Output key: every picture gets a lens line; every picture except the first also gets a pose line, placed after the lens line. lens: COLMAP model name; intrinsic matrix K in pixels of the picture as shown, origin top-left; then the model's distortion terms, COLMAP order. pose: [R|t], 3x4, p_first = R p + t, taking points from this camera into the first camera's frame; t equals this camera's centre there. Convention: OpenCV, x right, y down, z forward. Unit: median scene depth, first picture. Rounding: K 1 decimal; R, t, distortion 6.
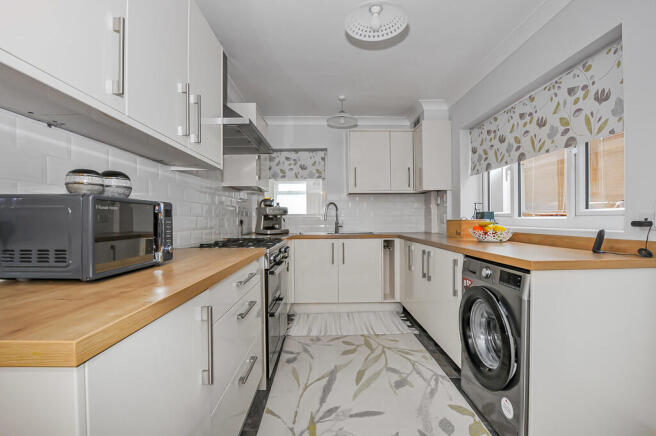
lens RADIAL K [[300.0, 0, 328.0], [0, 300.0, 218.0], [0, 0, 1]] dist [-0.022412, 0.000727]
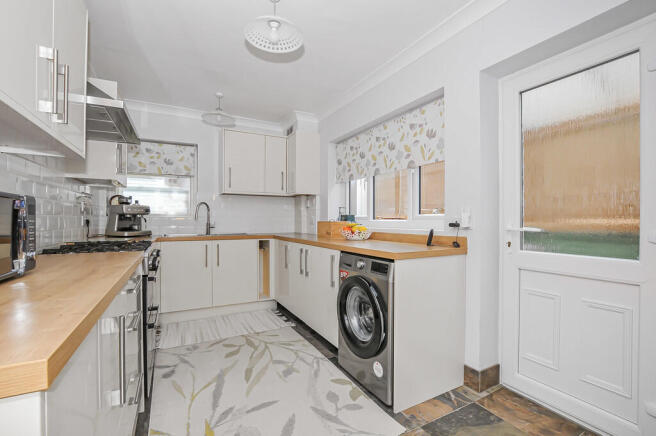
lens RADIAL K [[300.0, 0, 328.0], [0, 300.0, 218.0], [0, 0, 1]] dist [-0.022412, 0.000727]
pose [[0.886671, 0.013403, 0.462207, -0.119027], [-0.011146, 0.999909, -0.007613, 0.001646], [-0.462267, 0.001598, 0.886739, -0.027770]]
